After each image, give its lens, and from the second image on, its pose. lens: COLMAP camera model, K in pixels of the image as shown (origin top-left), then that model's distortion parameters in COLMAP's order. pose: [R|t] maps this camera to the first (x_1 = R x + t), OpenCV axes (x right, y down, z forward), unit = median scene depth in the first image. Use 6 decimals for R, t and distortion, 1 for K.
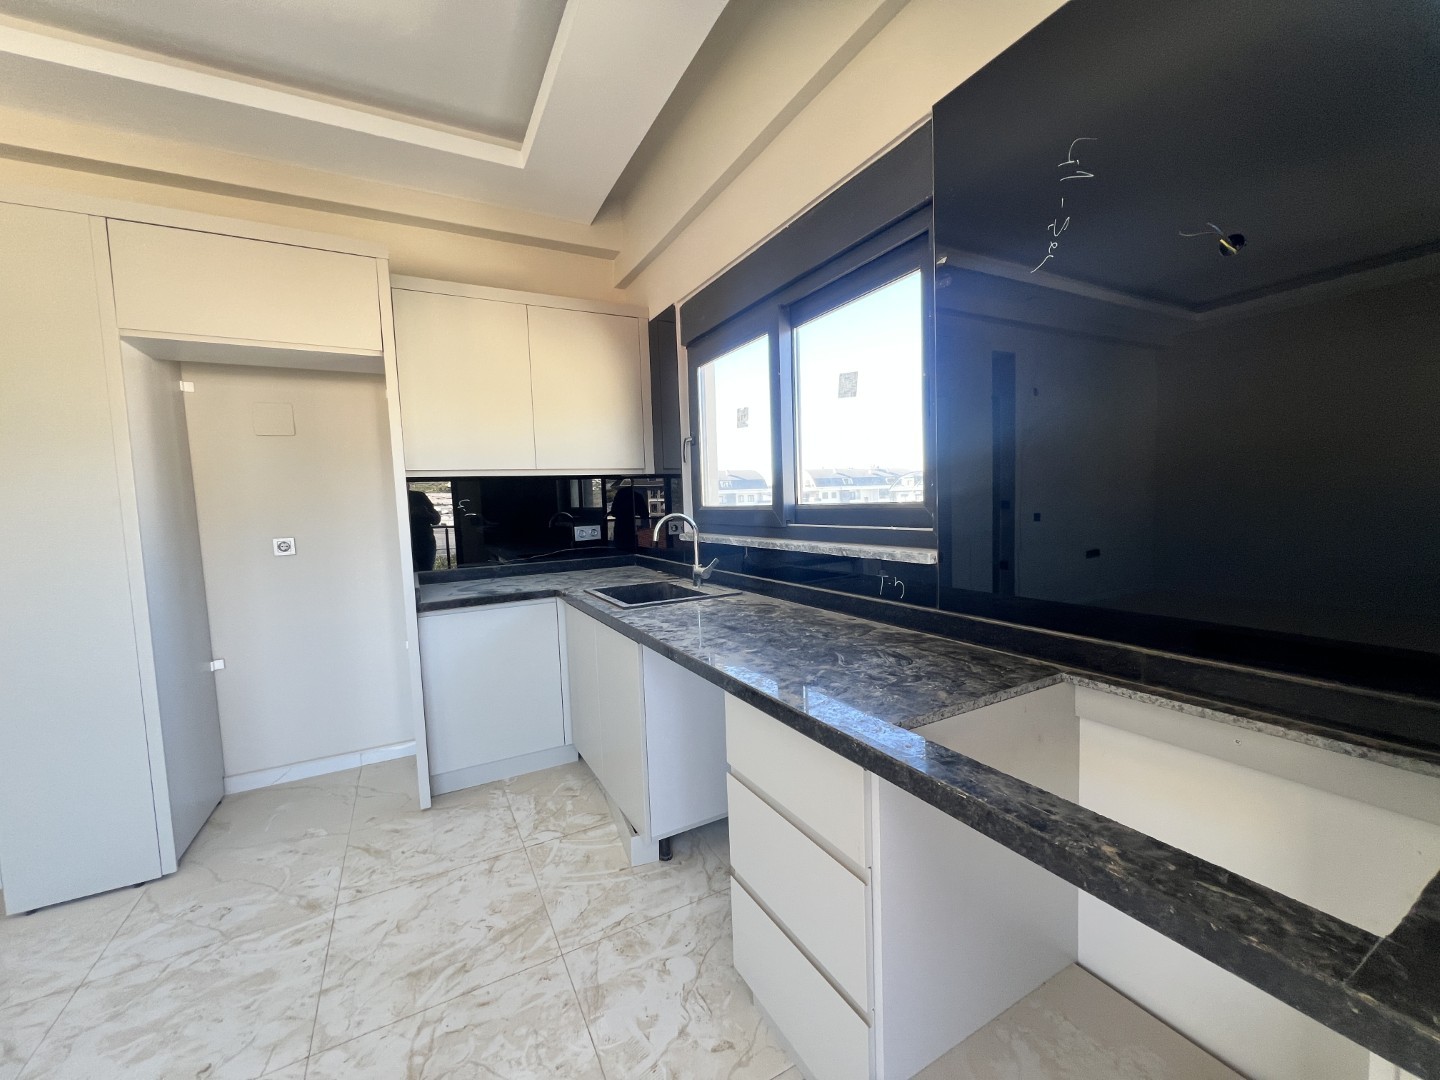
lens RADIAL K [[573.8, 0, 720.6], [0, 573.8, 541.7], [0, 0, 1]] dist [0.000783, -0.000297]
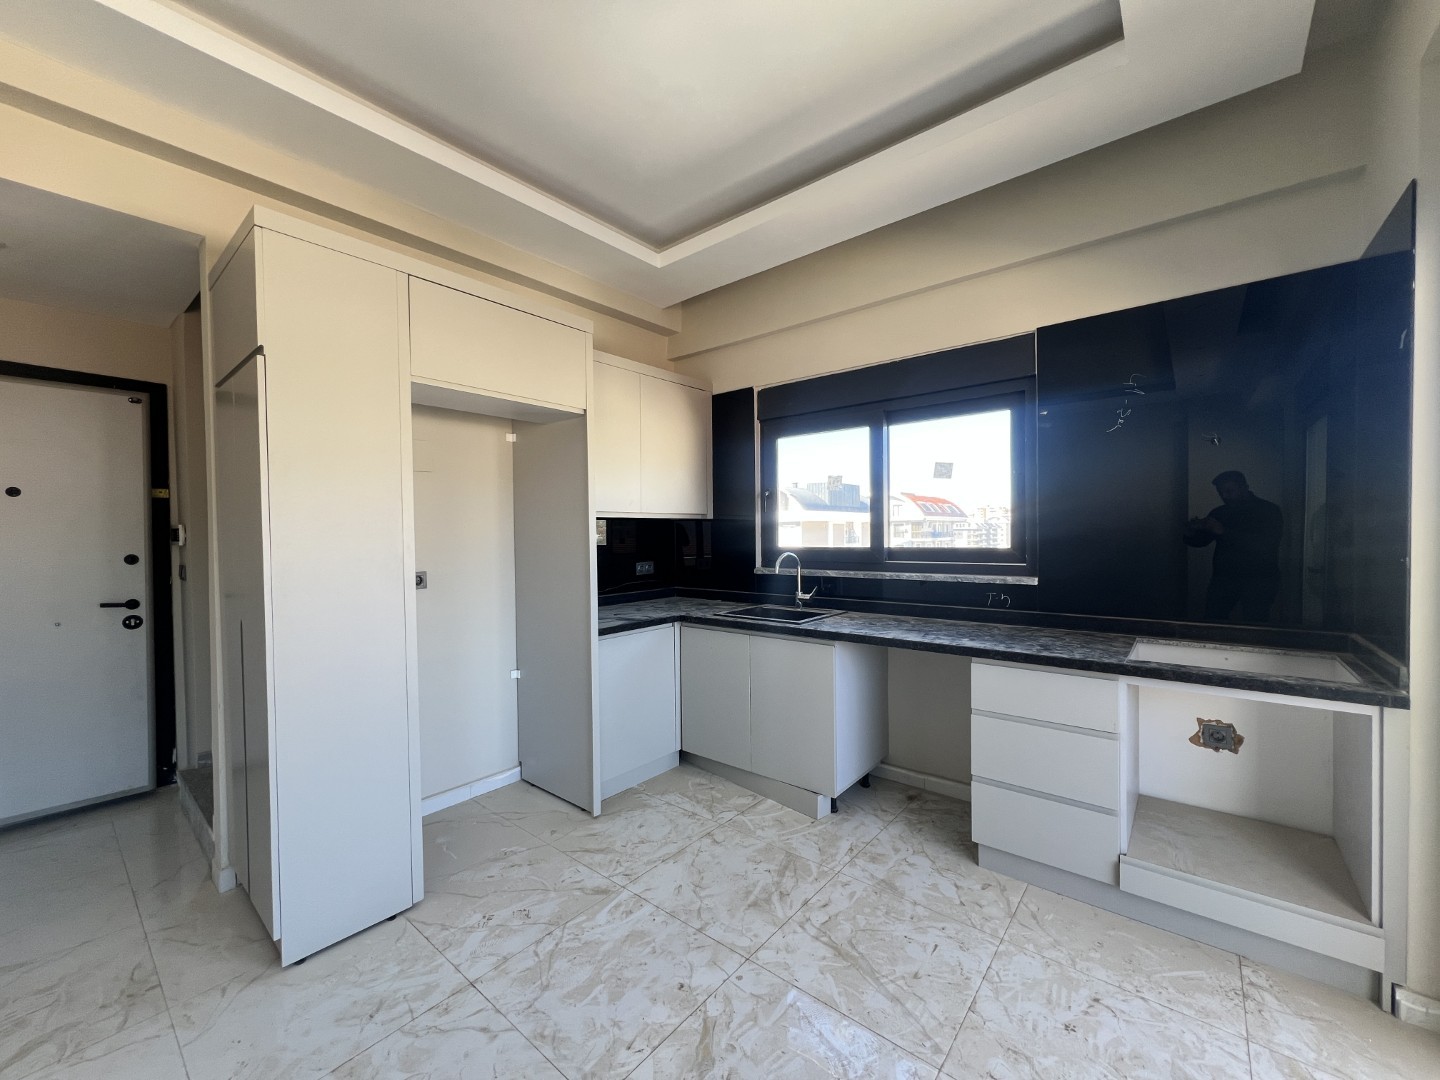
lens RADIAL K [[574.2, 0, 719.1], [0, 574.2, 543.0], [0, 0, 1]] dist [-0.000229, 0.000046]
pose [[0.928430, 0.017791, 0.371082, -0.836915], [0.006183, 0.997974, -0.063317, 0.012393], [-0.371457, 0.061080, 0.926439, -0.173053]]
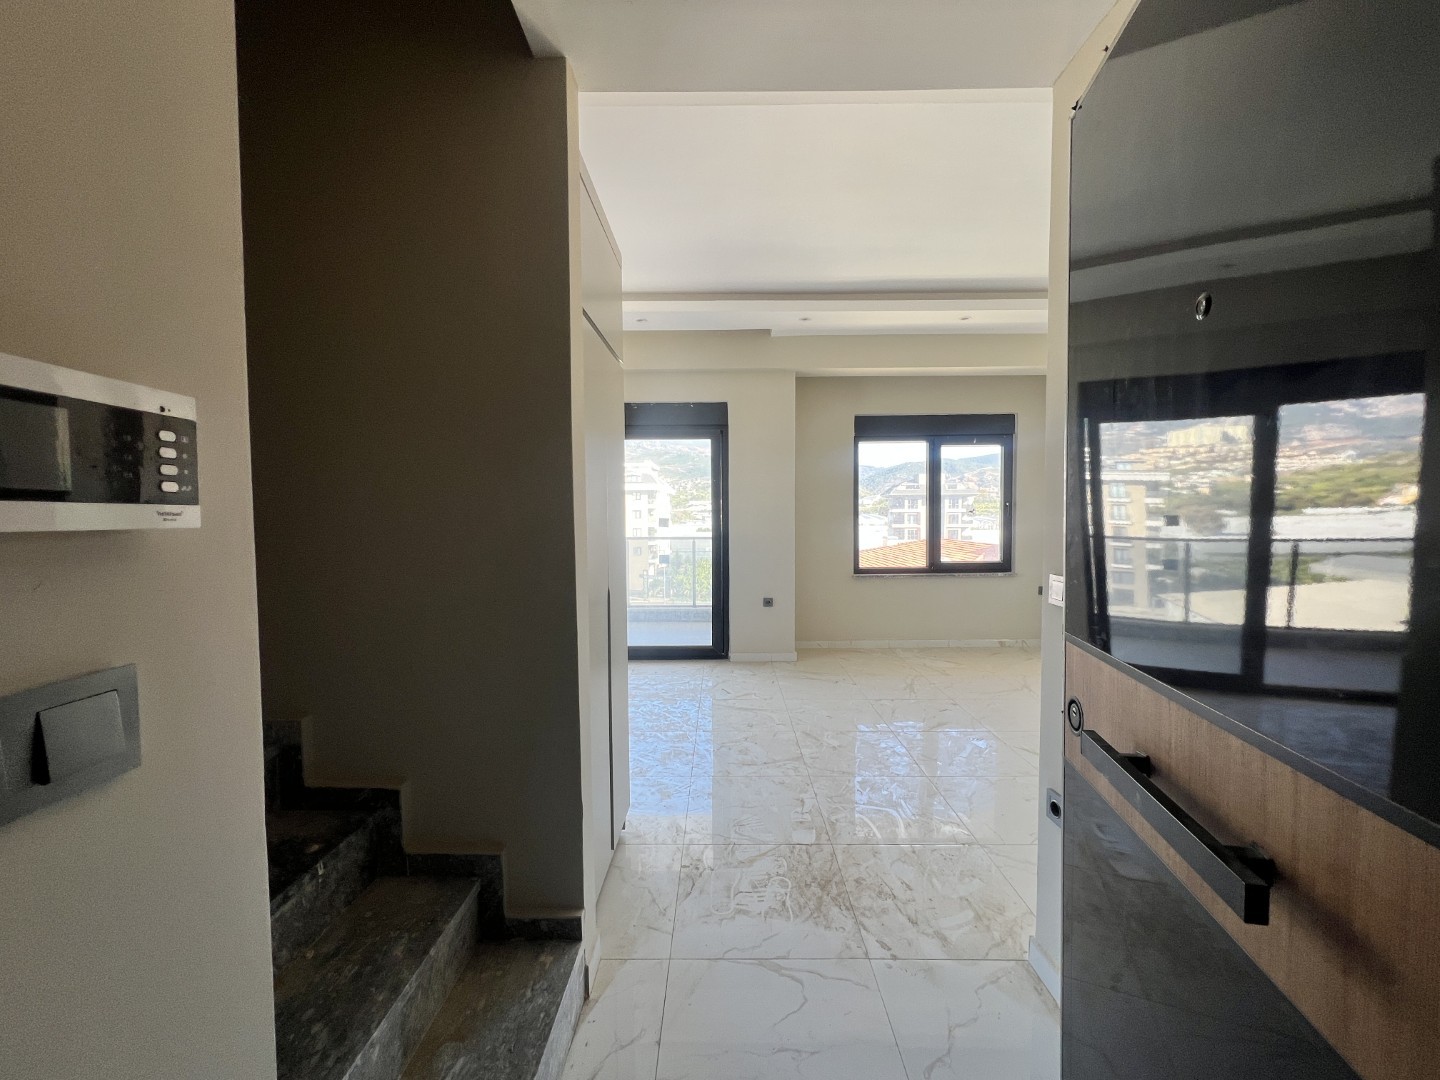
lens RADIAL K [[574.2, 0, 719.1], [0, 574.2, 543.0], [0, 0, 1]] dist [-0.000229, 0.000046]
pose [[-0.874315, 0.017691, 0.485037, -1.837983], [0.073793, 0.992563, 0.096815, -0.077688], [-0.479717, 0.120439, -0.869118, 1.729240]]
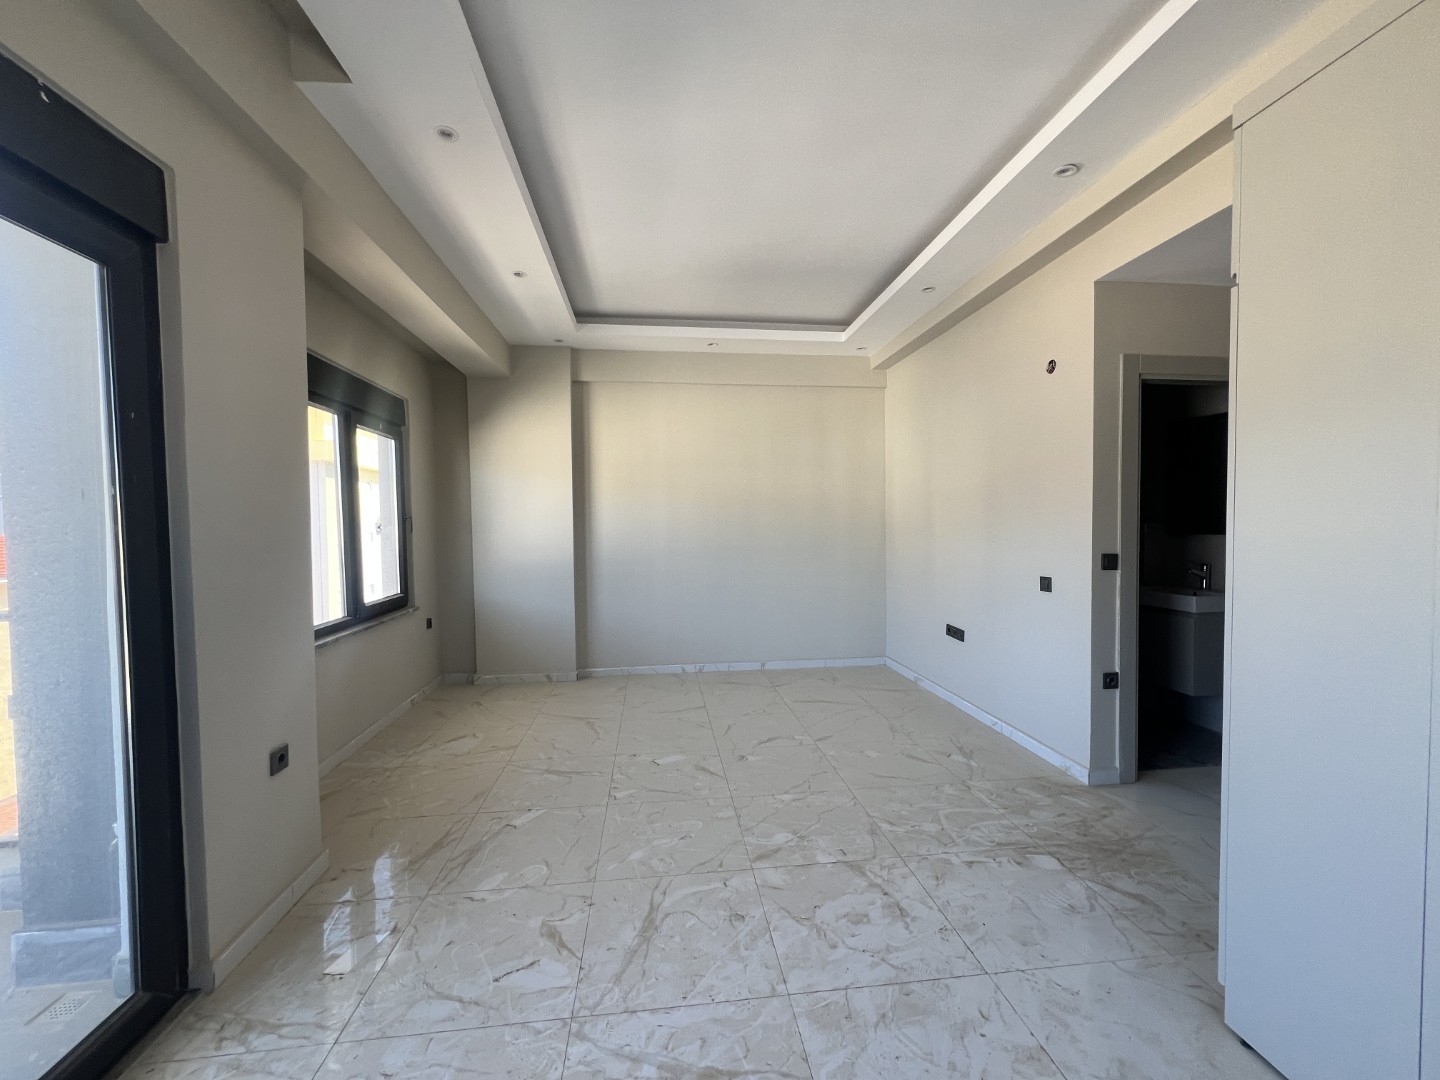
lens RADIAL K [[574.9, 0, 720.0], [0, 574.9, 542.2], [0, 0, 1]] dist [0.000146, 0.000080]
pose [[-0.373411, 0.070822, -0.924958, -0.260513], [-0.042587, 0.994722, 0.093357, -0.049208], [0.926688, 0.074251, -0.368424, 0.532761]]
